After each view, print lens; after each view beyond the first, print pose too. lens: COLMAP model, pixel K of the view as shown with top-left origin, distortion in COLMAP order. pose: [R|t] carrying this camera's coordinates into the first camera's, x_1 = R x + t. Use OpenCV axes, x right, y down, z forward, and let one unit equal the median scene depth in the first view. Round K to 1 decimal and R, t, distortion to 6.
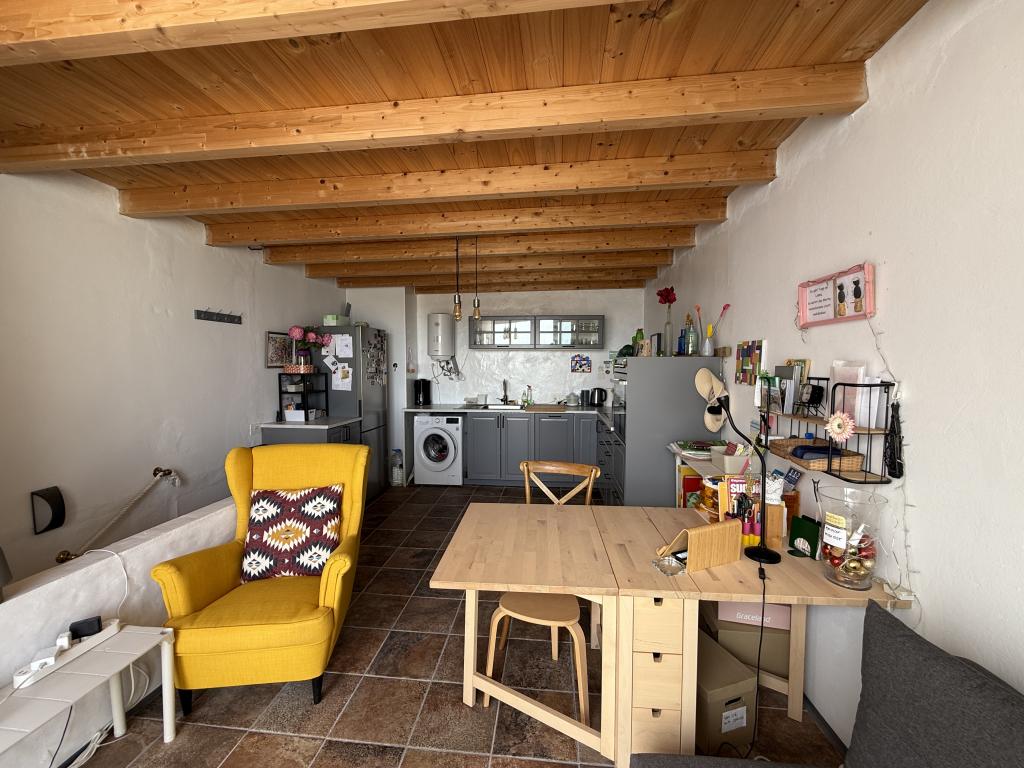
lens RADIAL K [[412.1, 0, 508.4], [0, 412.1, 383.7], [0, 0, 1]] dist [0.000033, -0.000060]
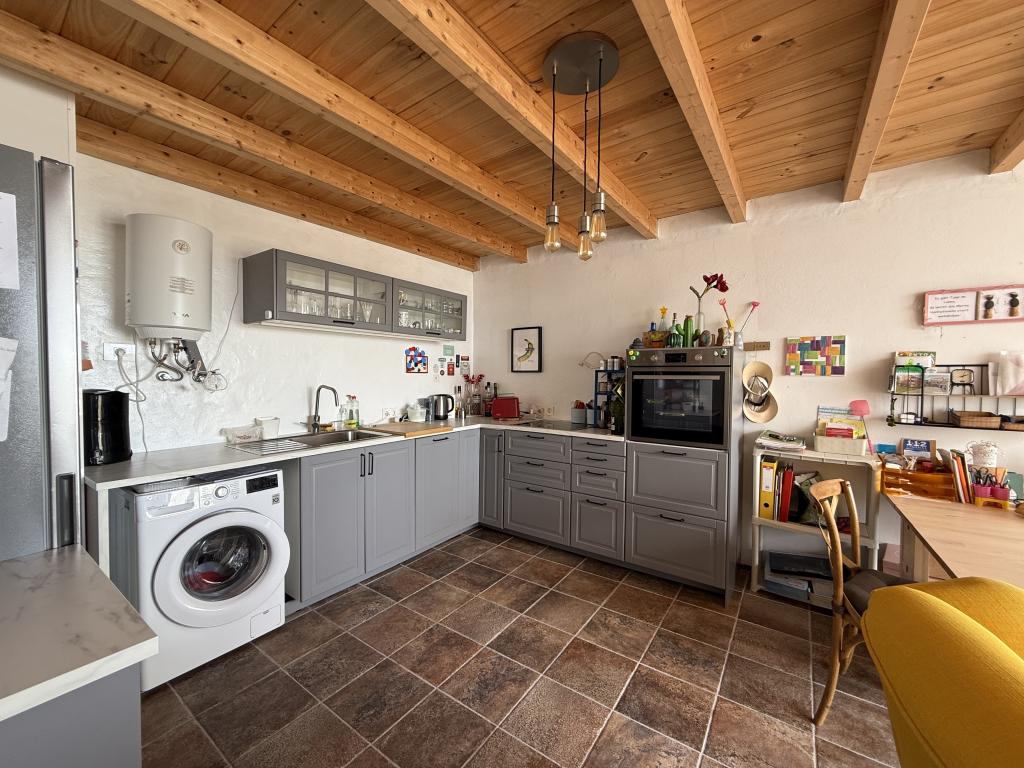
lens RADIAL K [[409.9, 0, 512.0], [0, 409.9, 384.0], [0, 0, 1]] dist [0.011844, -0.000075]
pose [[0.481420, -0.019036, 0.876284, -0.762823], [0.038505, 0.999258, 0.000553, -0.006594], [-0.875644, 0.033475, 0.481795, 1.128441]]
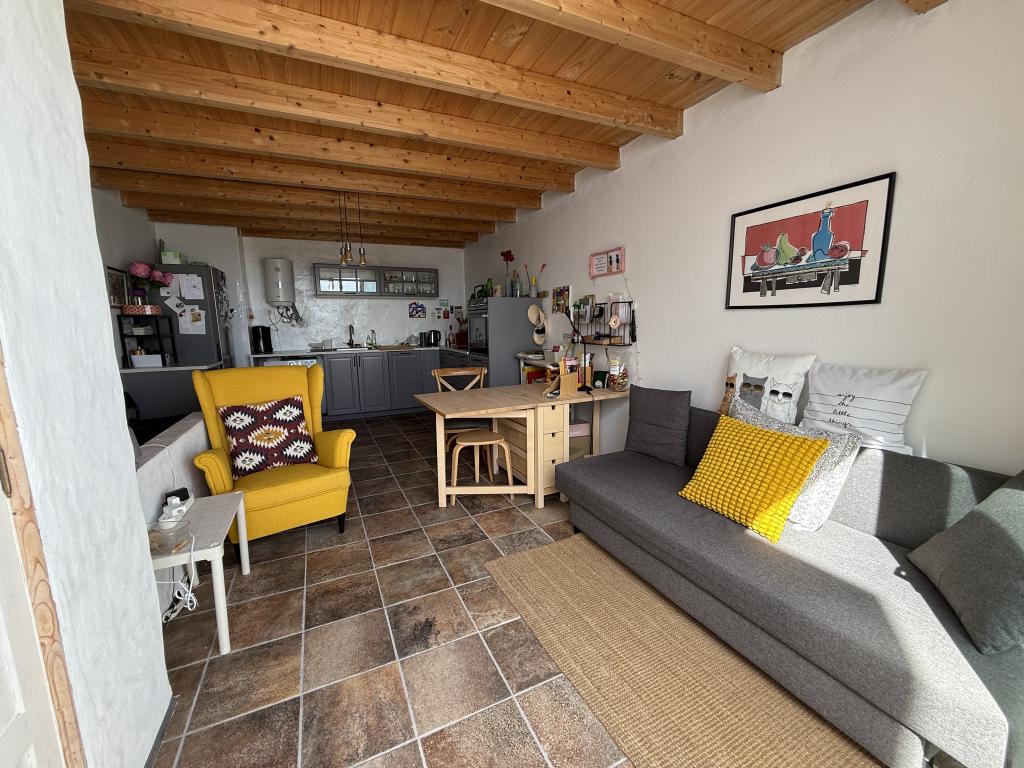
lens RADIAL K [[413.2, 0, 512.0], [0, 413.2, 384.0], [0, 0, 1]] dist [0.000827, -0.000054]
pose [[0.850594, -0.090347, 0.518004, -0.484907], [0.040945, 0.993517, 0.106049, 0.101730], [-0.524227, -0.068995, 0.848779, -0.353984]]
